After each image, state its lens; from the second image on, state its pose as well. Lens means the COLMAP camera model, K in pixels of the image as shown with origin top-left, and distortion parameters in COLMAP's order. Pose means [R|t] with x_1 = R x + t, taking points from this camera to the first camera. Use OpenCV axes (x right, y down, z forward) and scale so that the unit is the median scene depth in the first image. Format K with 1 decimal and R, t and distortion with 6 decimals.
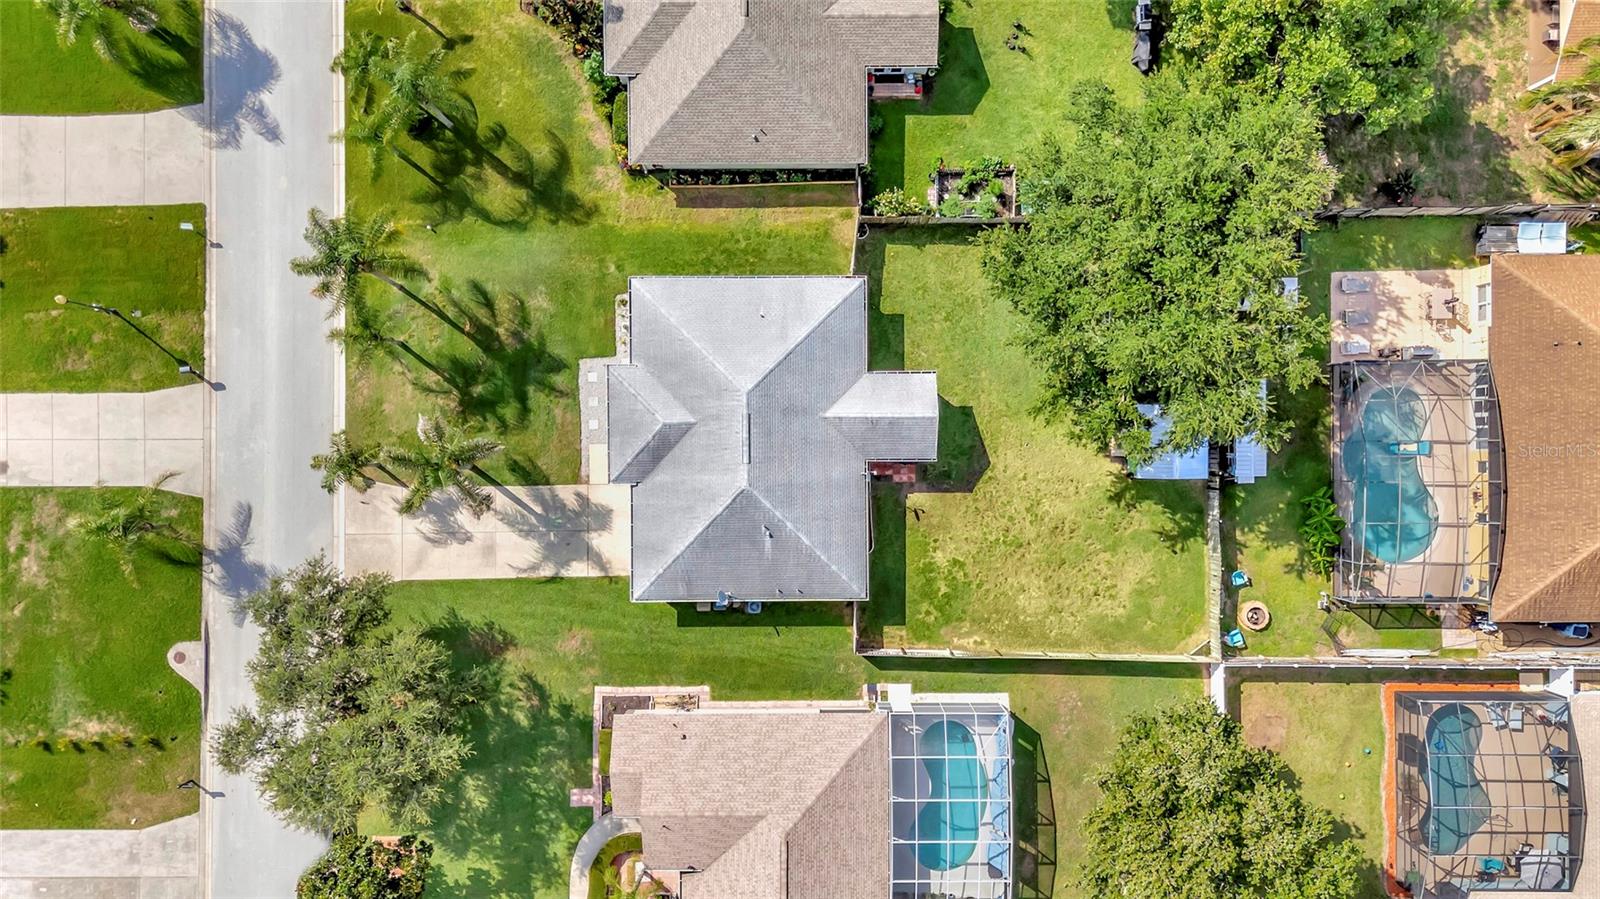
lens RADIAL K [[1192.6, 0, 802.9], [0, 1192.6, 451.3], [0, 0, 1]] dist [0.060070, -0.088527]
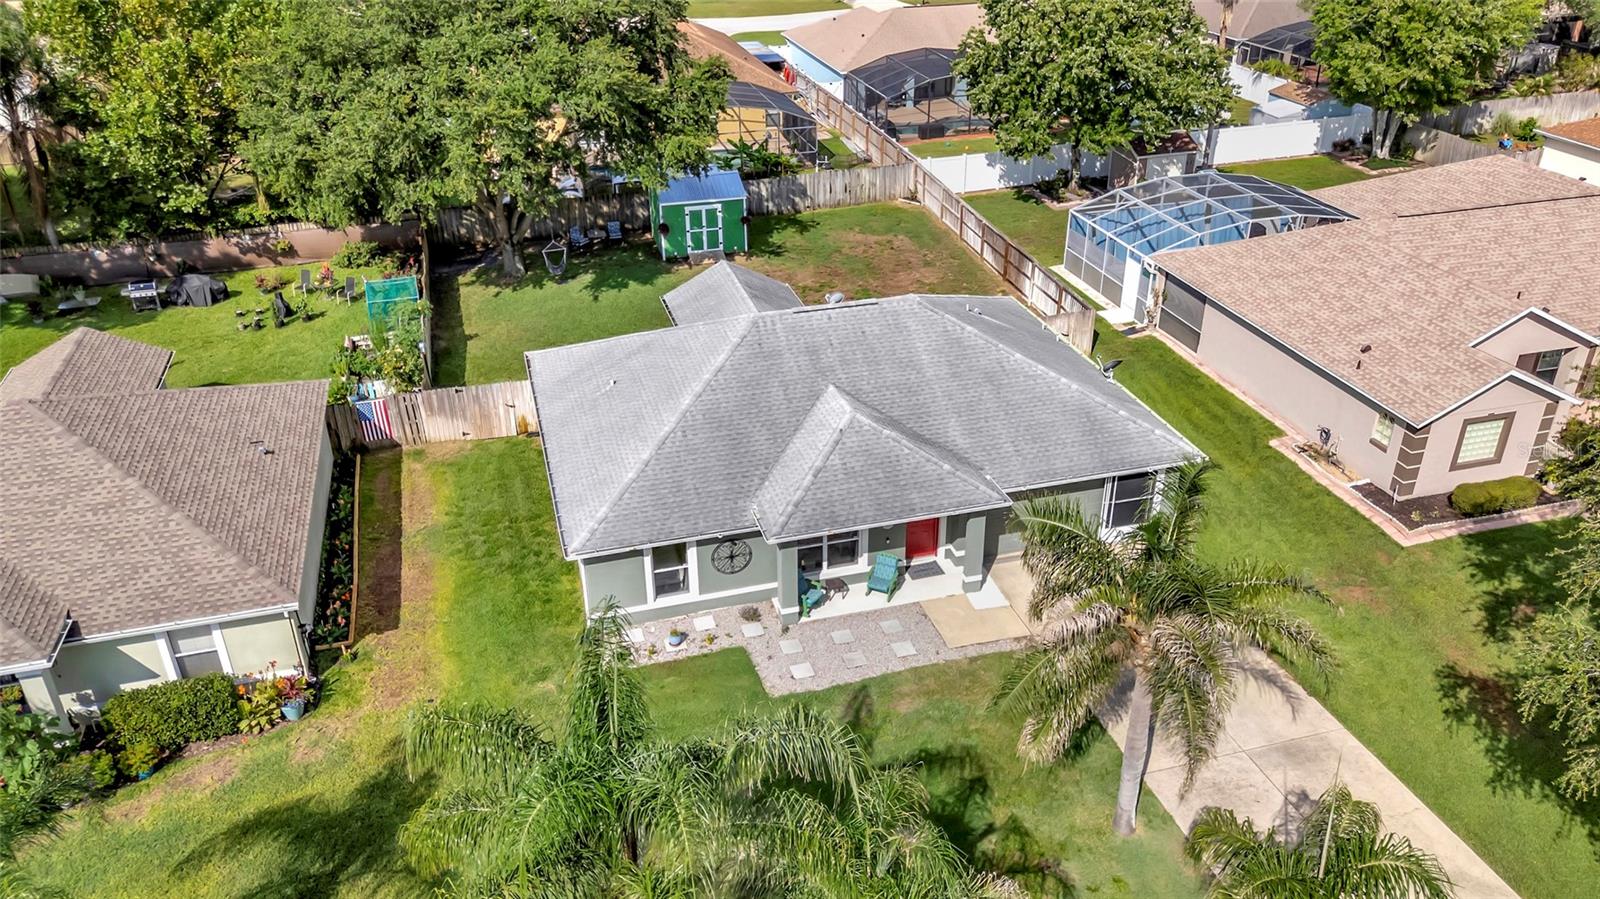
lens RADIAL K [[1178.3, 0, 804.1], [0, 1178.3, 494.7], [0, 0, 1]] dist [0.059115, -0.050949]
pose [[-0.267619, -0.491671, 0.828637, -0.510434], [0.963445, -0.147595, 0.223582, -0.150973], [0.012374, 0.858181, 0.513198, 0.735562]]
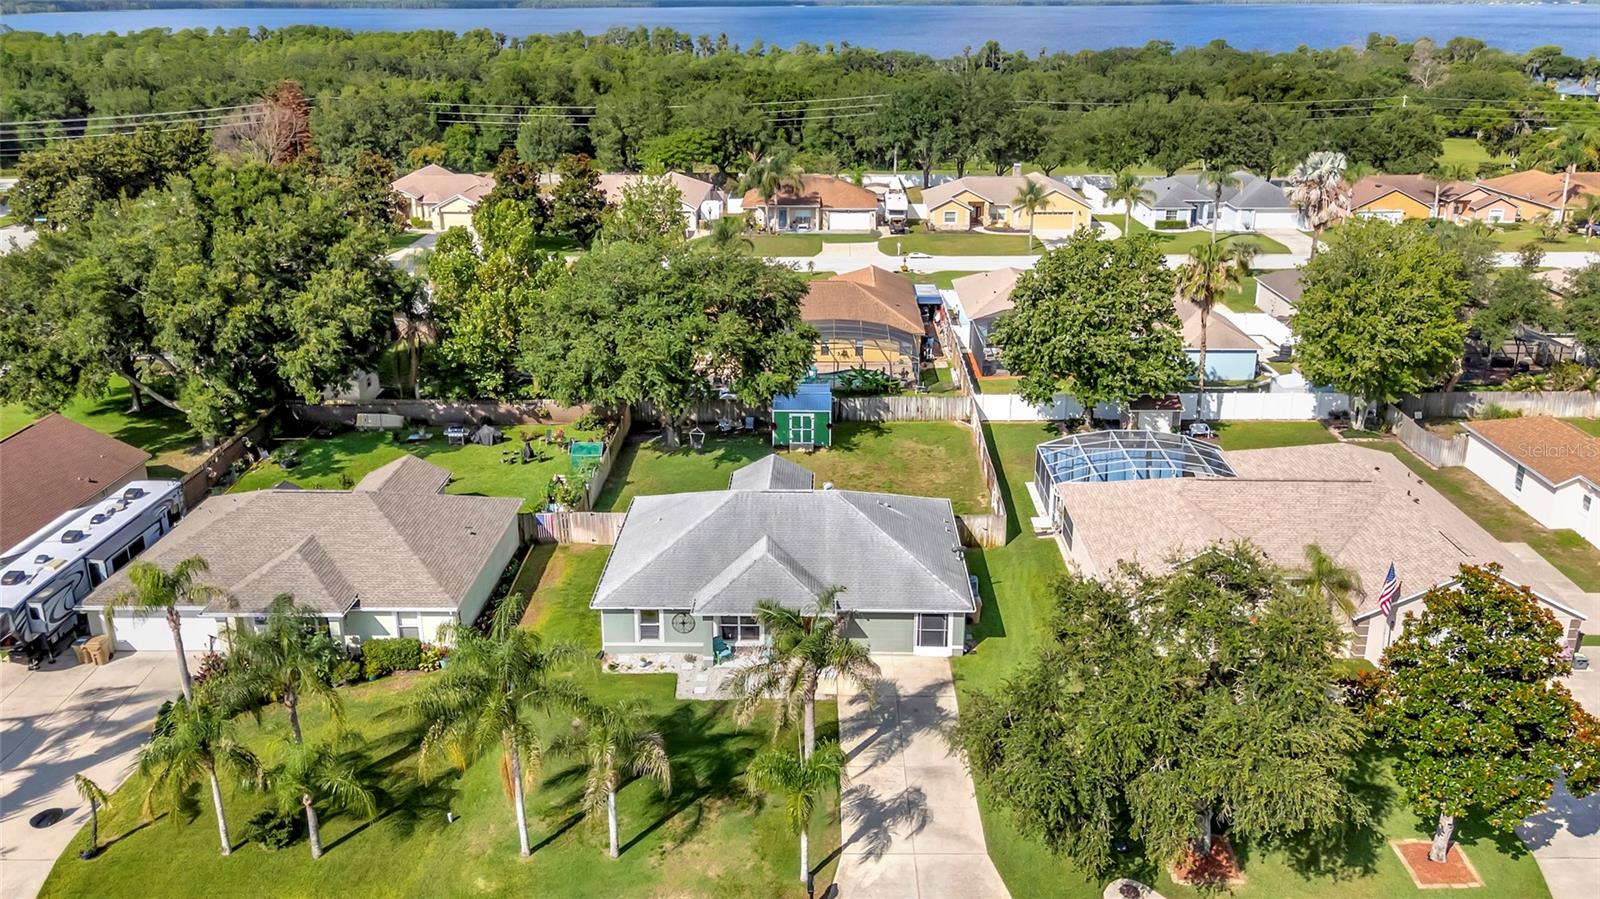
lens RADIAL K [[1192.6, 0, 802.9], [0, 1192.6, 451.3], [0, 0, 1]] dist [0.060070, -0.088527]
pose [[0.025995, -0.358496, 0.933169, -0.863678], [0.999641, 0.003259, -0.026595, 0.025555], [0.006493, 0.933525, 0.358452, 0.583362]]
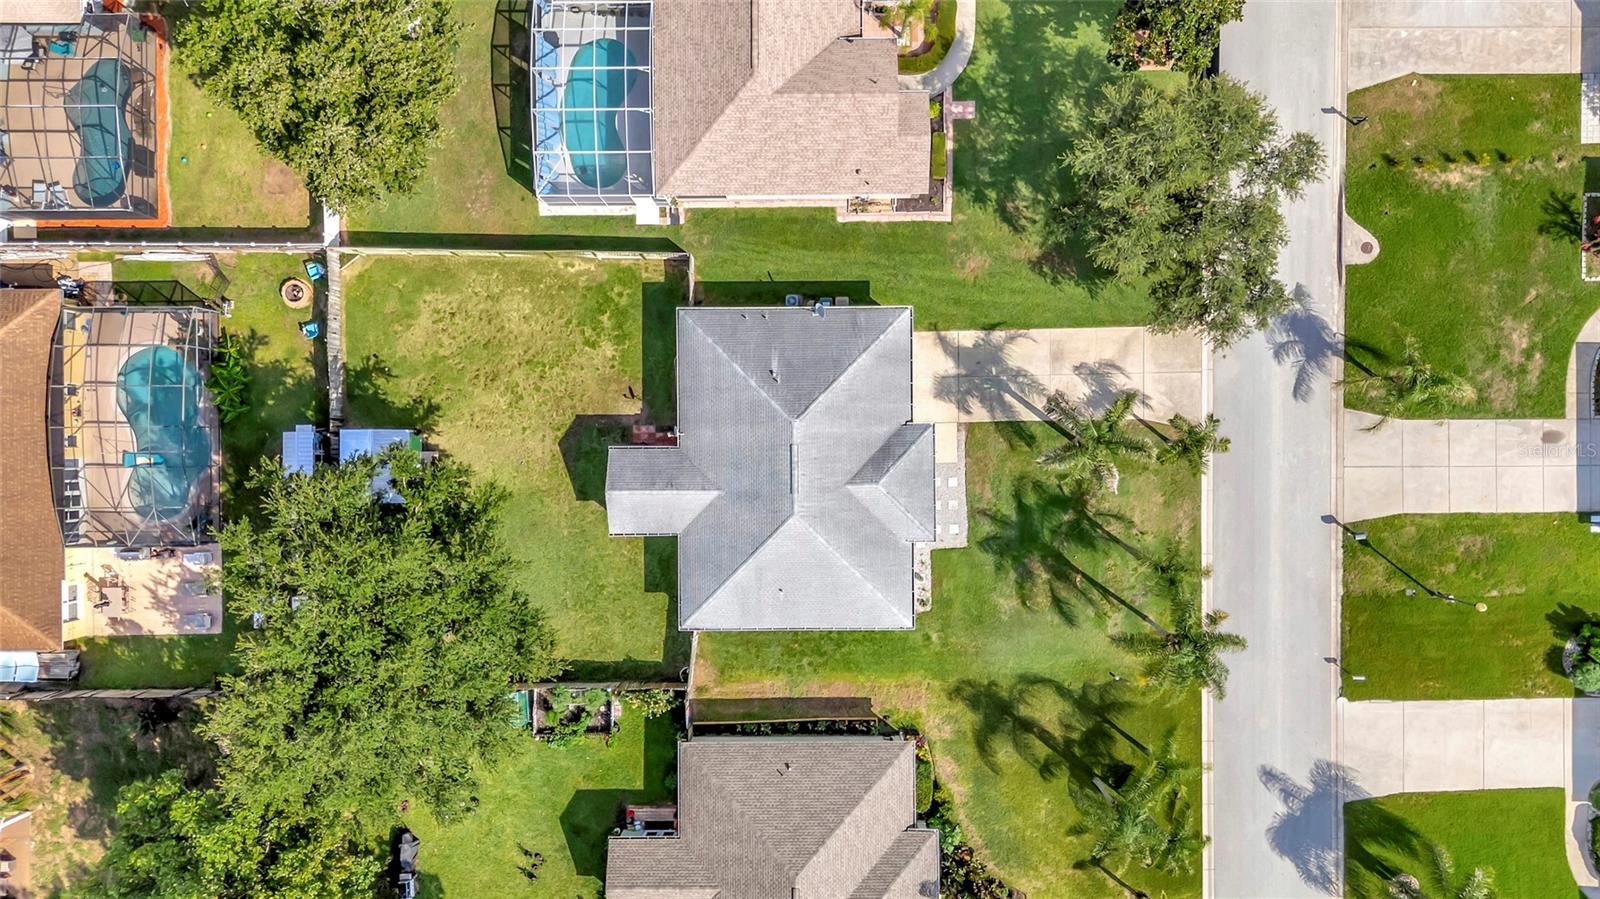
lens RADIAL K [[1192.6, 0, 802.9], [0, 1192.6, 451.3], [0, 0, 1]] dist [0.060070, -0.088527]
pose [[-0.999906, 0.001597, 0.013638, -0.063888], [-0.001660, -0.999988, -0.004574, 0.008156], [0.013630, -0.004596, 0.999897, -0.004865]]
